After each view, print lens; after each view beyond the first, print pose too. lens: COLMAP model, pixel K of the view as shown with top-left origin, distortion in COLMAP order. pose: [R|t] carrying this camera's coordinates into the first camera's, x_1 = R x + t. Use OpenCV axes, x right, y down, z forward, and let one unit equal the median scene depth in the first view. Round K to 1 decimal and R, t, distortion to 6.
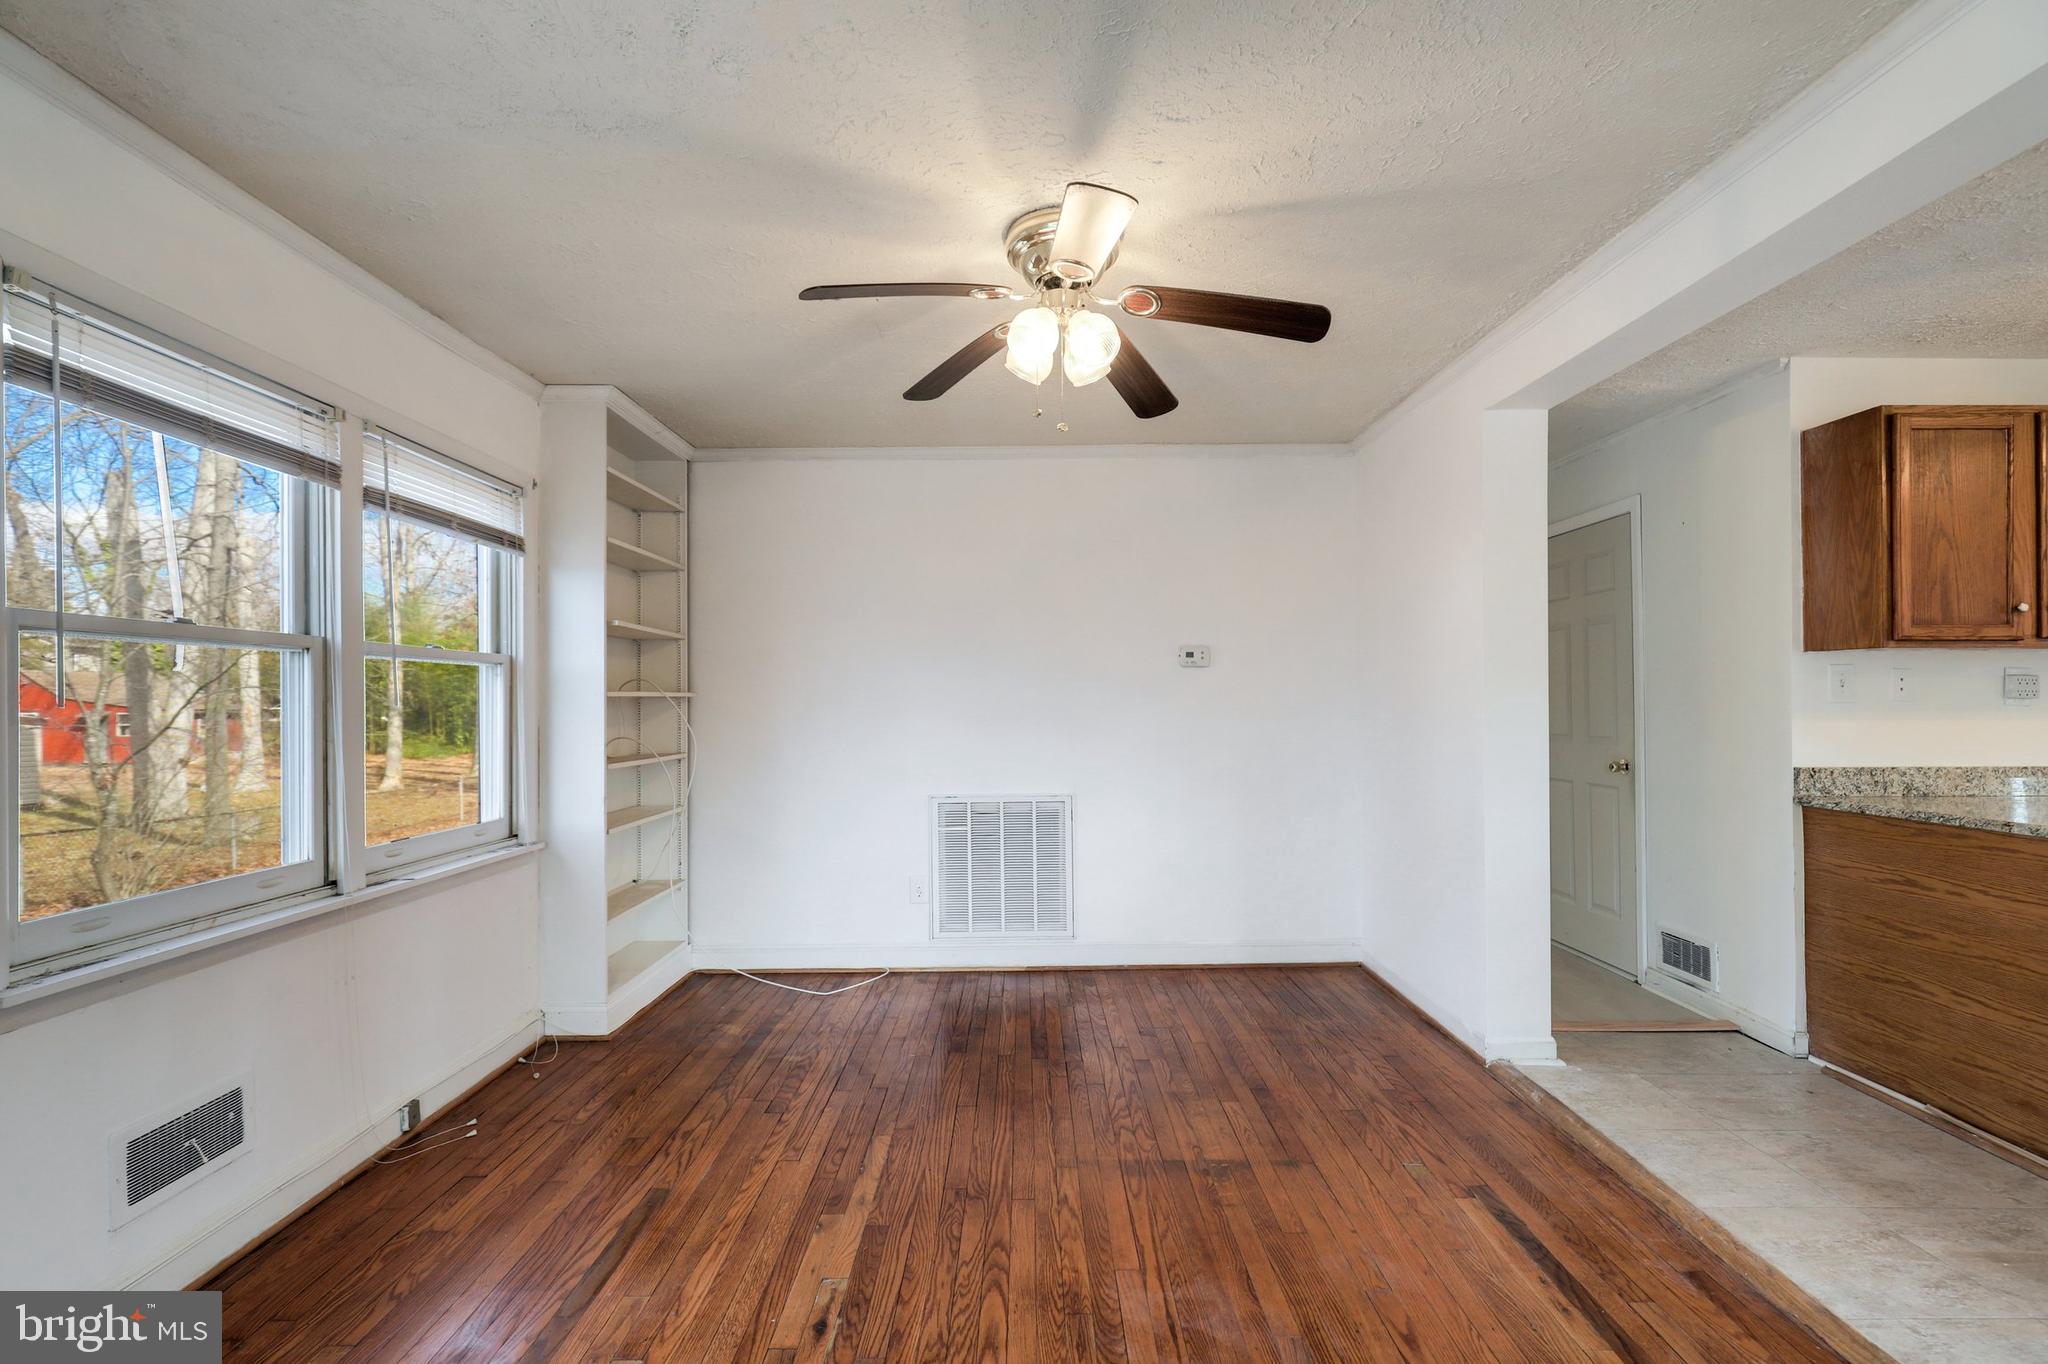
lens RADIAL K [[939.8, 0, 1031.7], [0, 939.8, 690.4], [0, 0, 1]] dist [-0.000488, -0.000252]
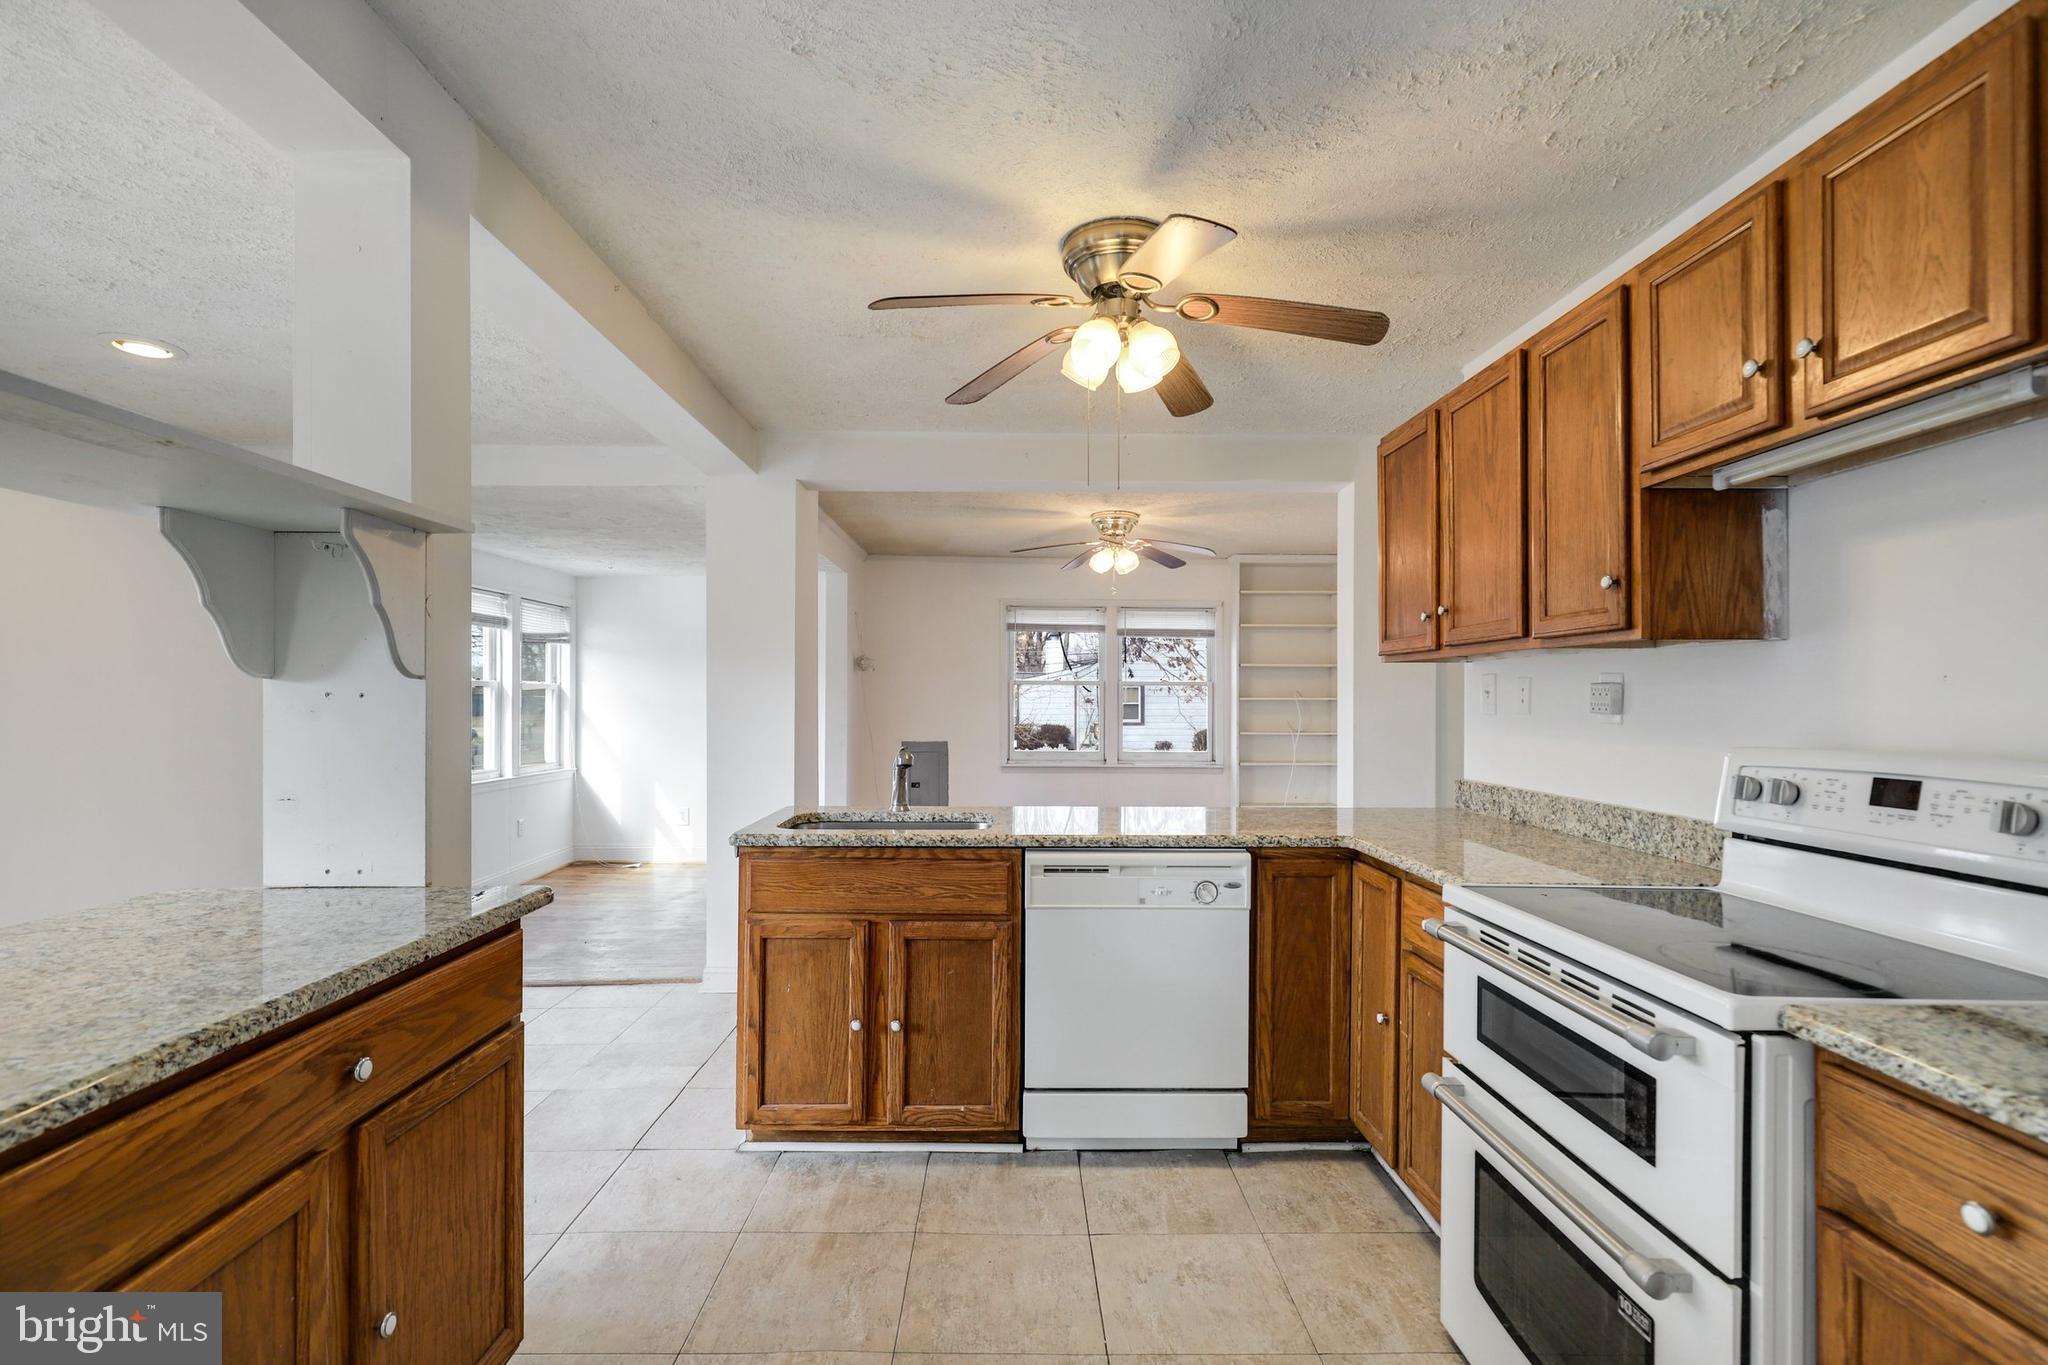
lens RADIAL K [[939.8, 0, 1031.7], [0, 939.8, 690.9], [0, 0, 1]] dist [-0.000488, -0.000252]
pose [[0.027968, -0.003609, -0.999602, 1.811293], [0.004157, 0.999985, -0.003494, -0.009532], [0.999600, -0.004058, 0.027982, 0.520135]]
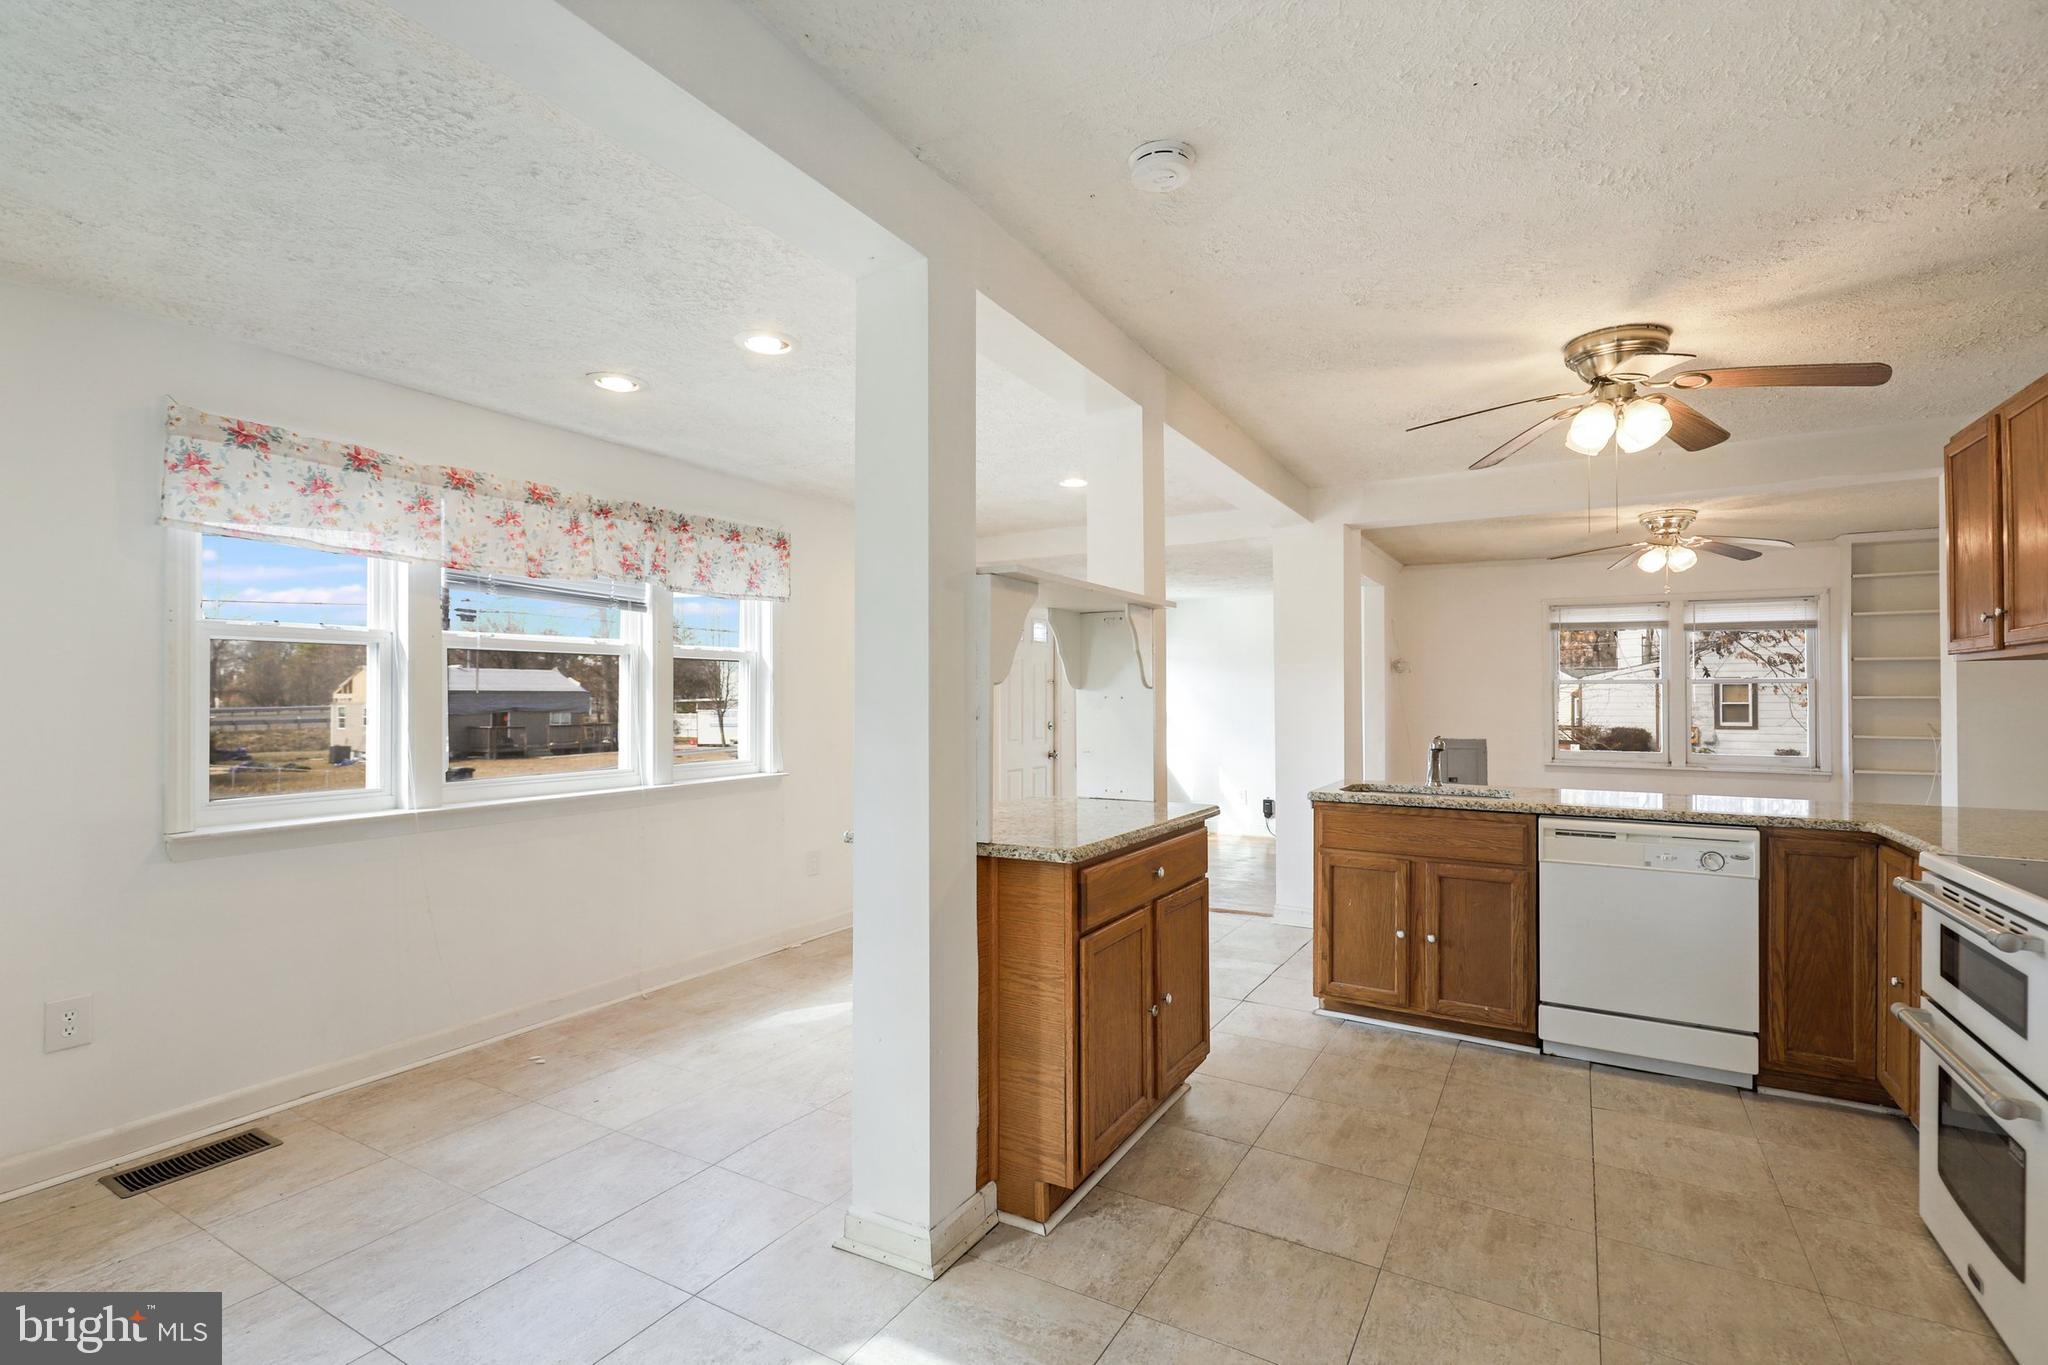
lens RADIAL K [[936.0, 0, 1023.6], [0, 936.0, 688.6], [0, 0, 1]] dist [-0.000178, -0.000919]
pose [[-0.504759, -0.003830, -0.863252, 2.175395], [0.008714, 0.999917, -0.009531, -0.011710], [0.863216, -0.012333, -0.504683, 0.567549]]
